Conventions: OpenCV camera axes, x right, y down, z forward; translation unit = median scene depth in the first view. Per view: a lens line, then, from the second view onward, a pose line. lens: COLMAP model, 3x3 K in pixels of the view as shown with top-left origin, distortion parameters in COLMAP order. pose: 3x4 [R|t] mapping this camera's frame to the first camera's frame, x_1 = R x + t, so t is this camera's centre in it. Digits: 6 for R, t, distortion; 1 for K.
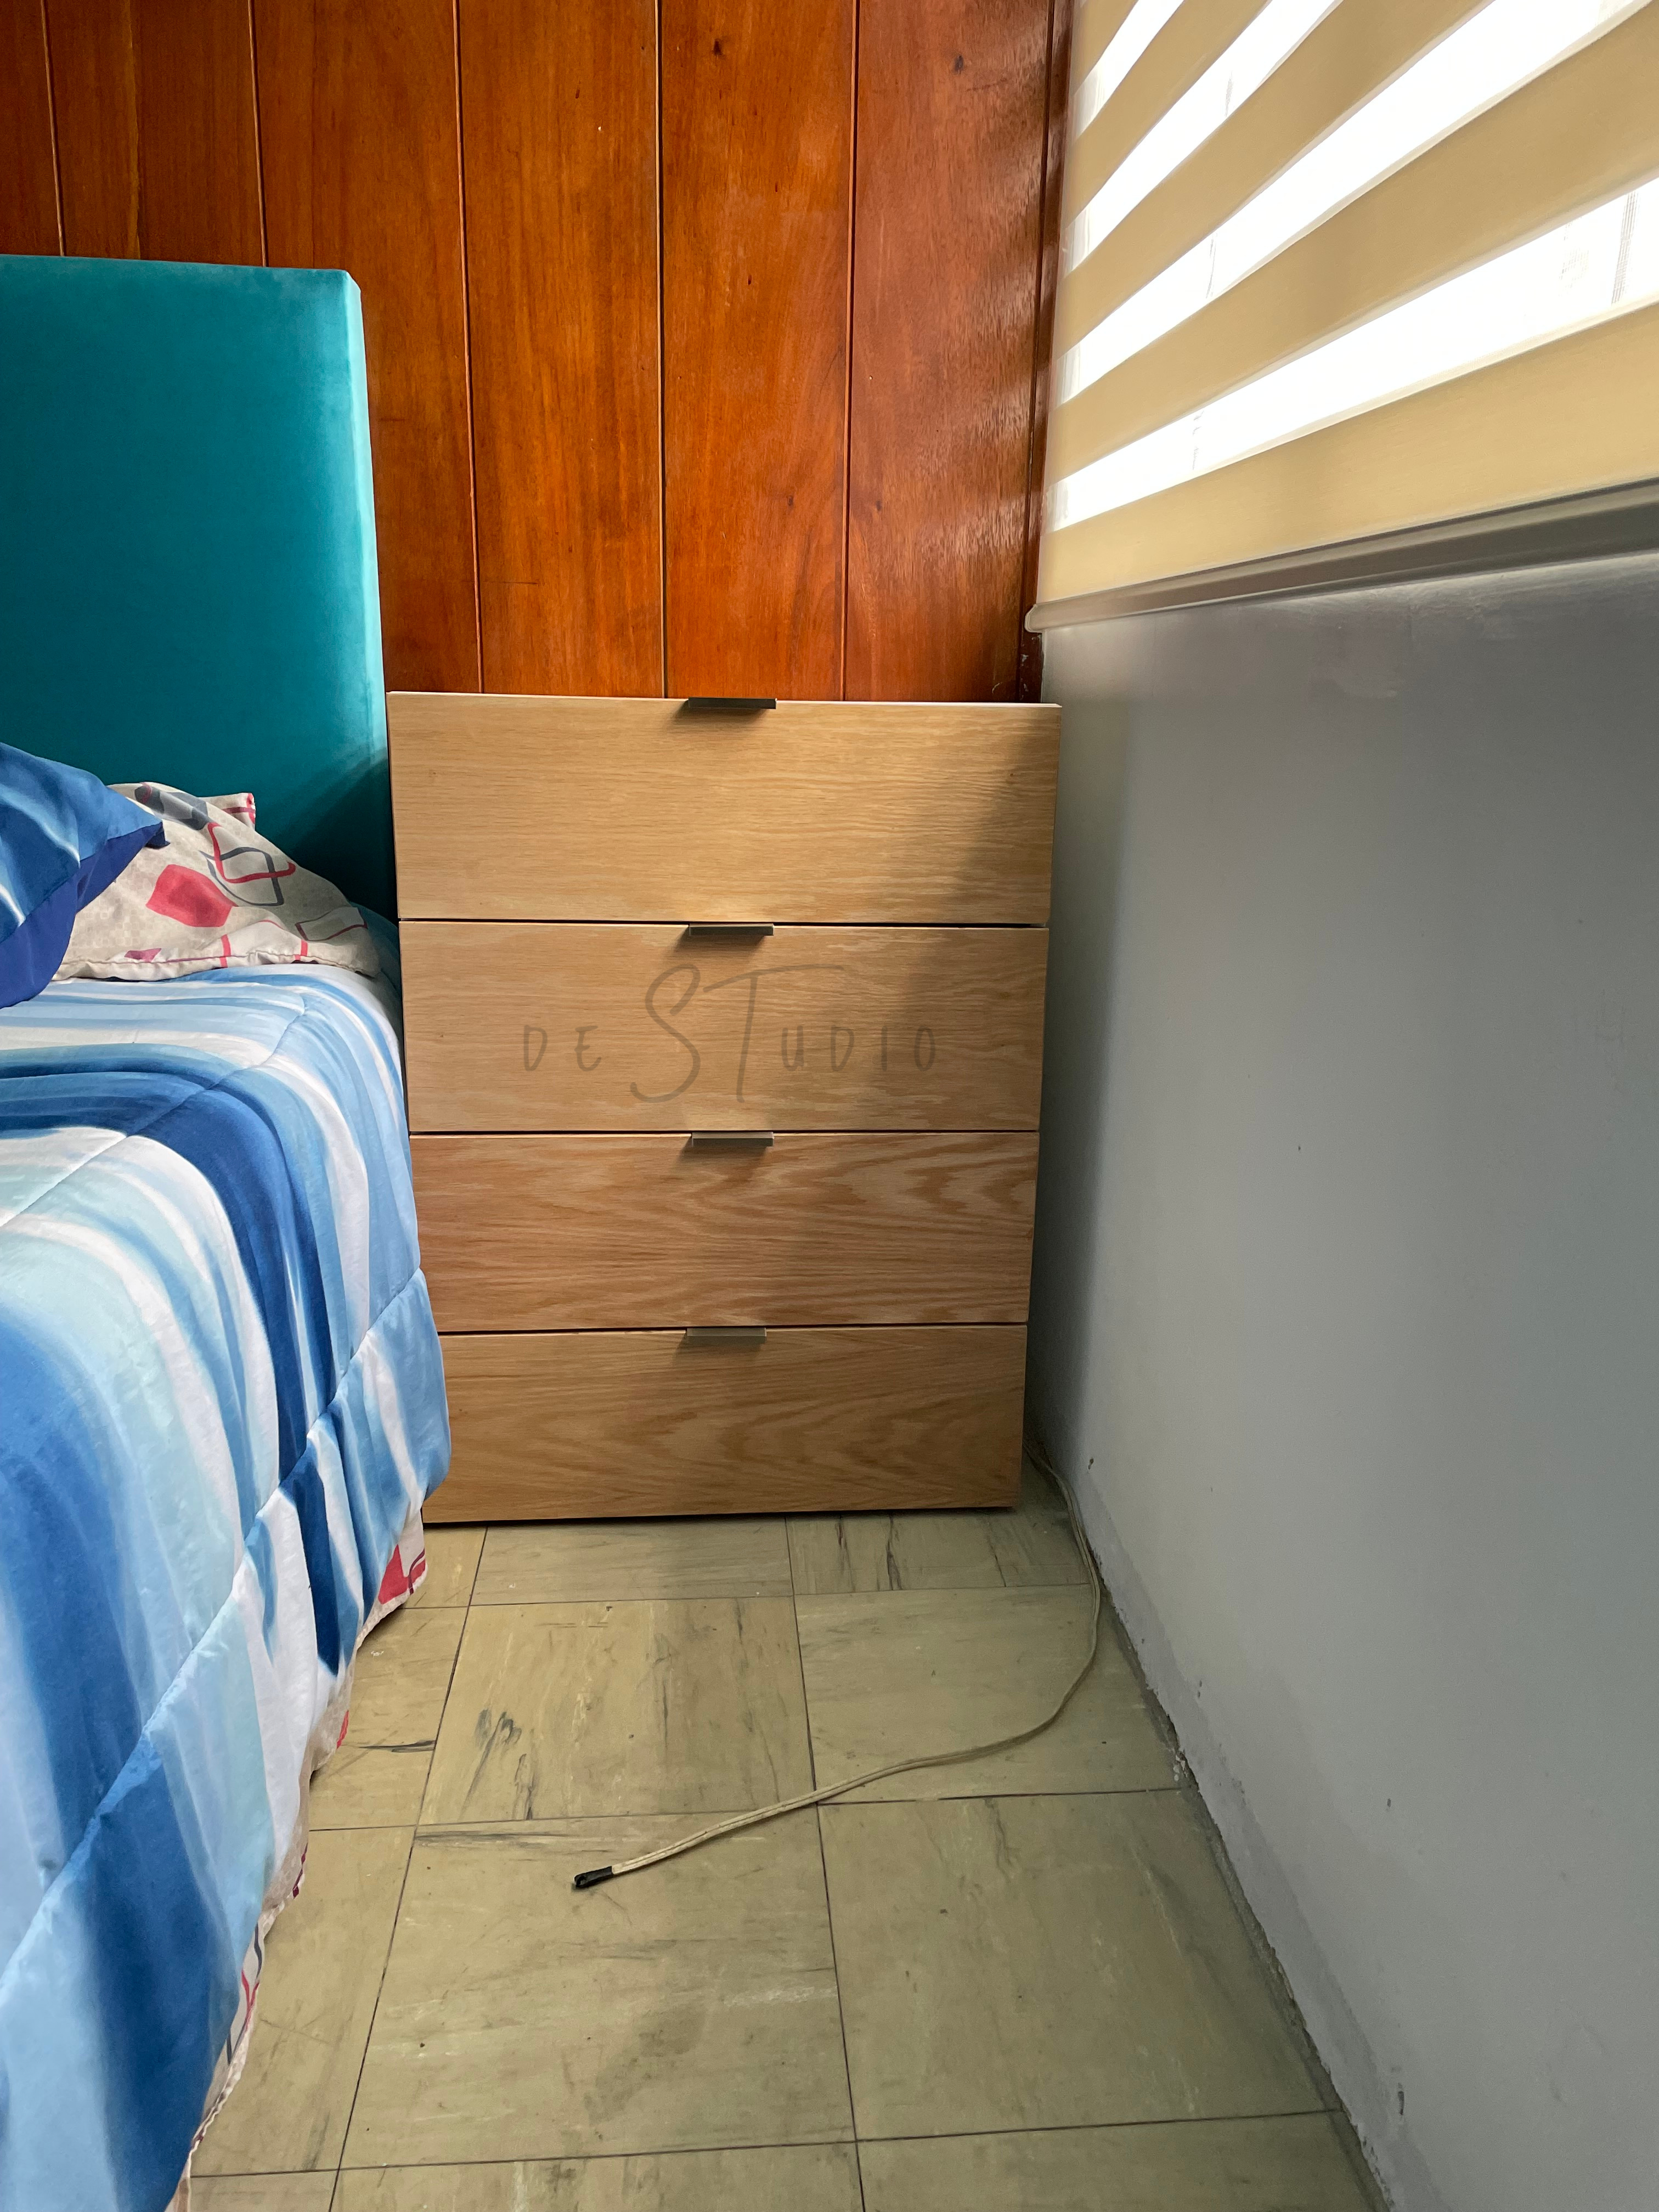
lens RADIAL K [[1728.2, 0, 828.4], [0, 1728.2, 1113.5], [0, 0, 1]] dist [0.125507, -0.176866]
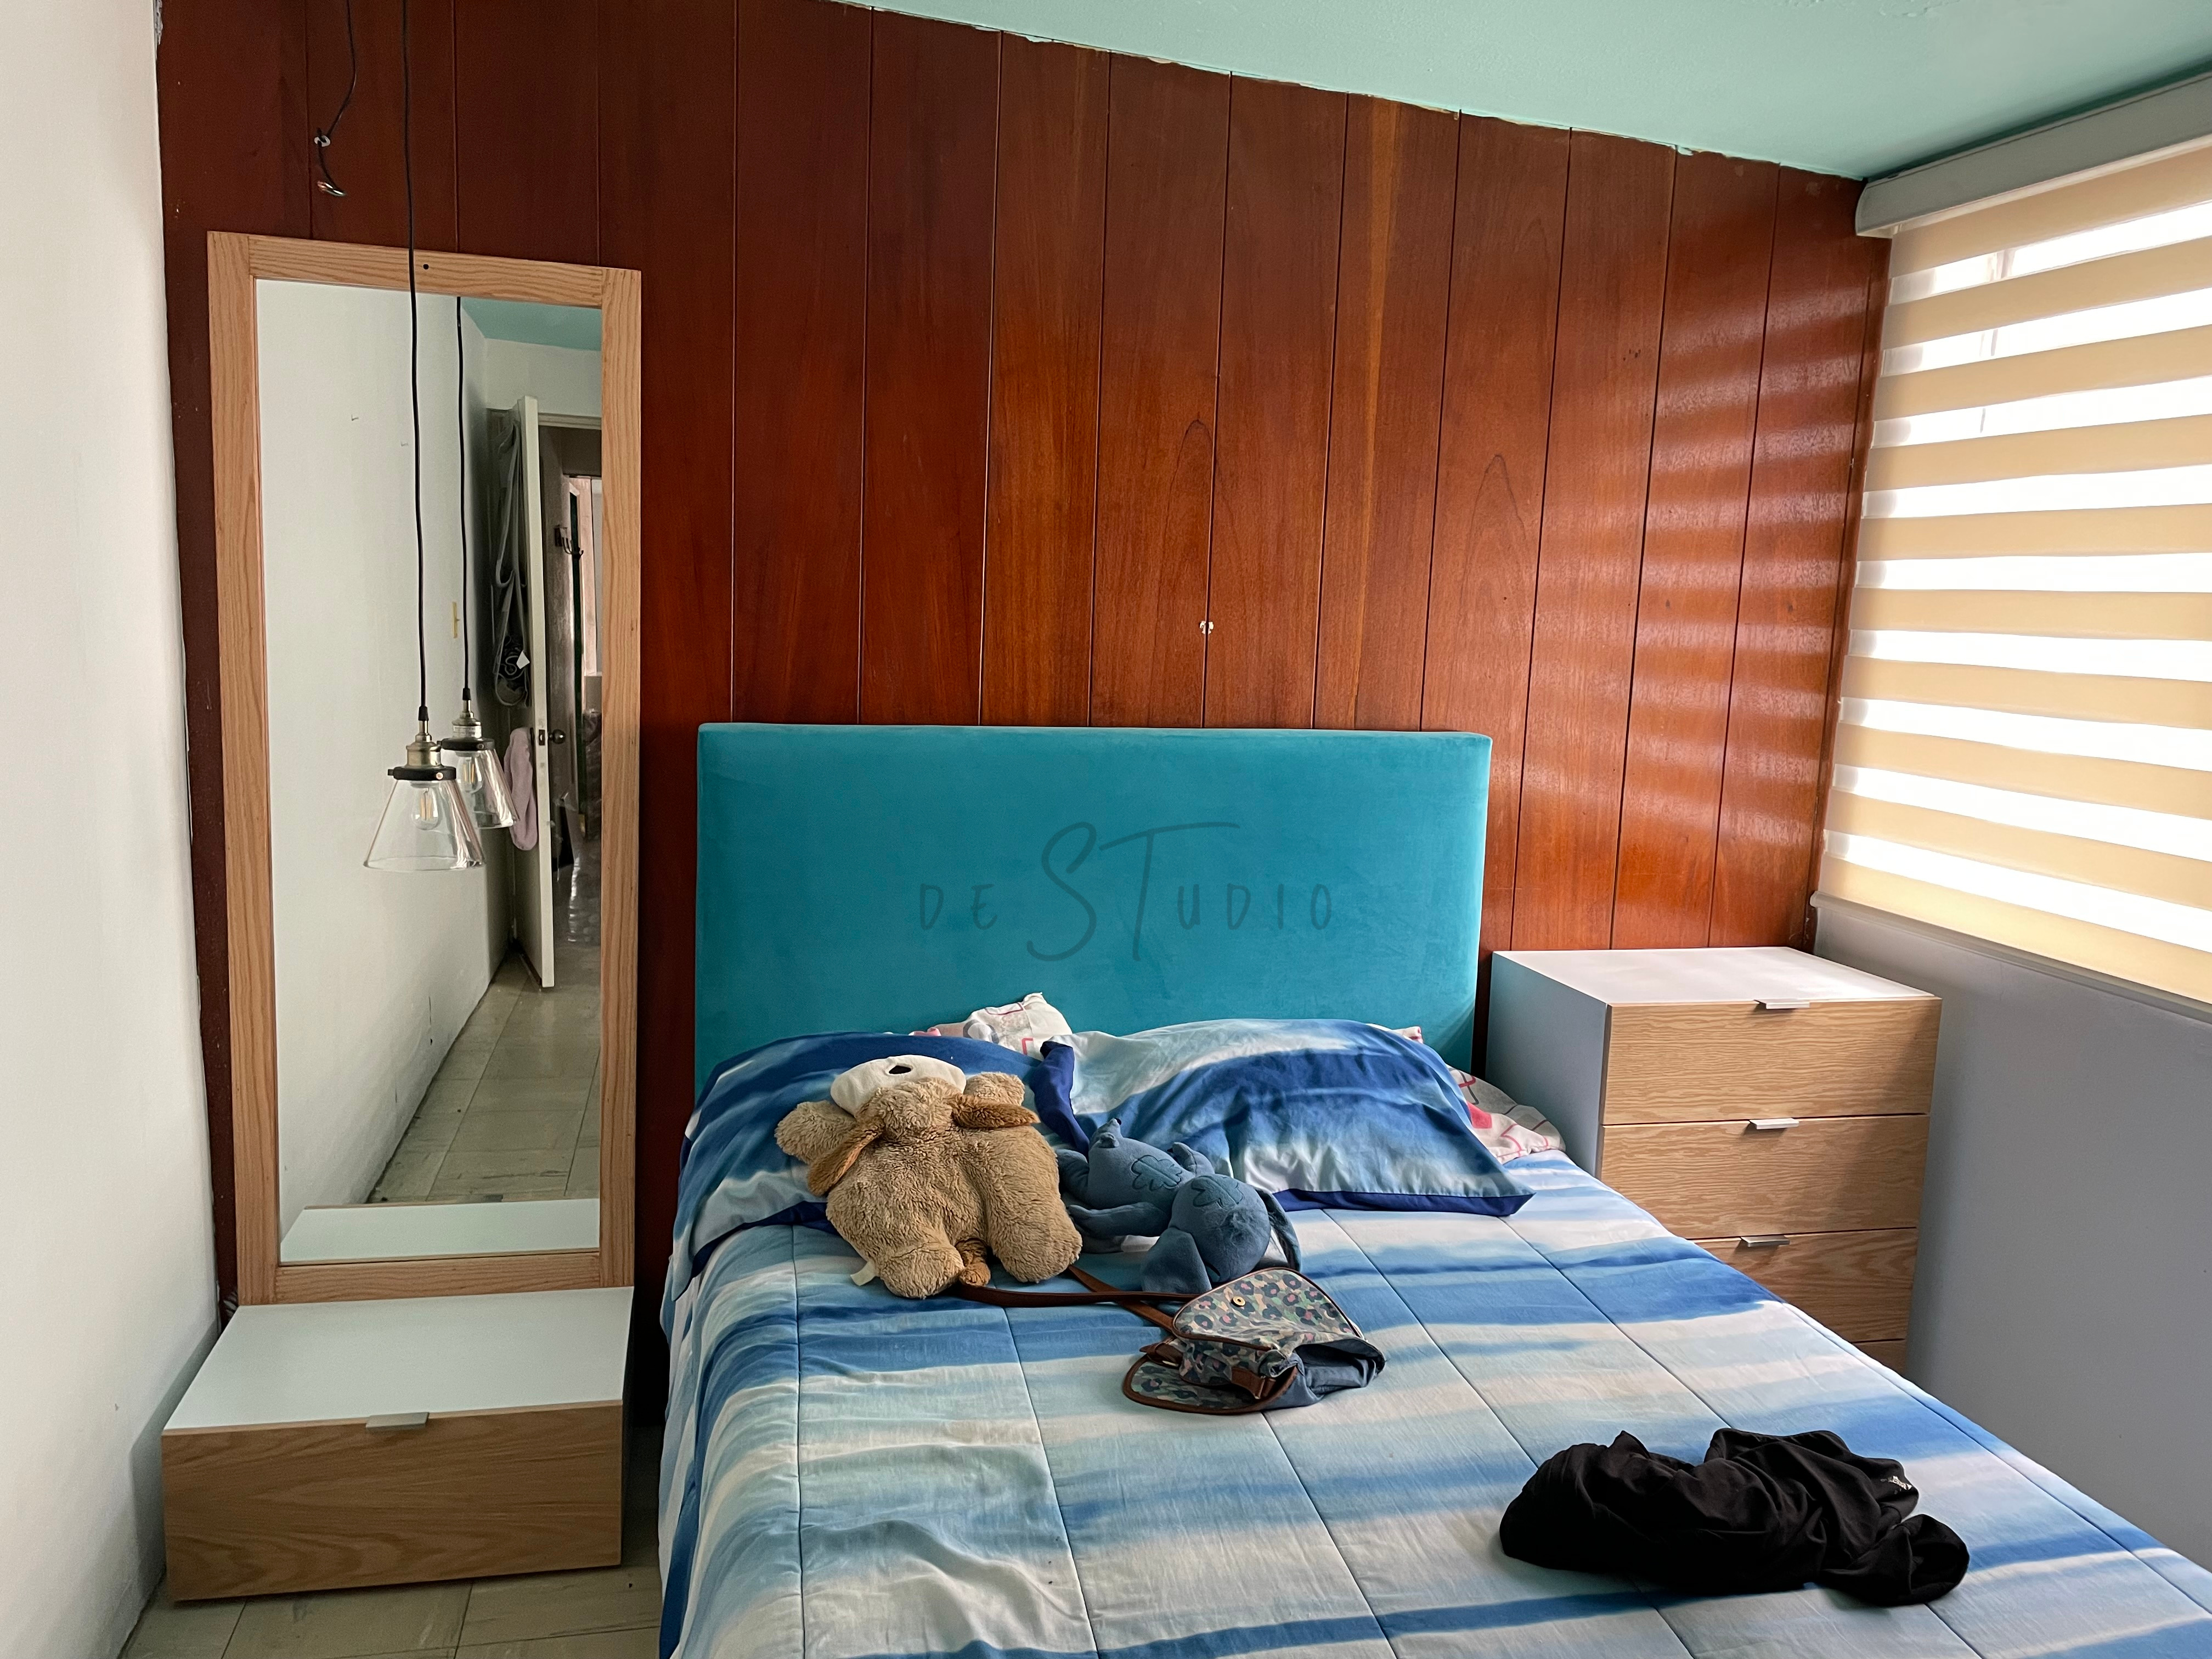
lens RADIAL K [[1728.2, 0, 1111.1], [0, 1728.2, 834.2], [0, 0, 1]] dist [0.125507, -0.176866]
pose [[0.986395, -0.005780, 0.164288, -0.985878], [0.021105, 0.995564, -0.091686, -0.242255], [-0.163029, 0.093906, 0.982142, -0.667425]]
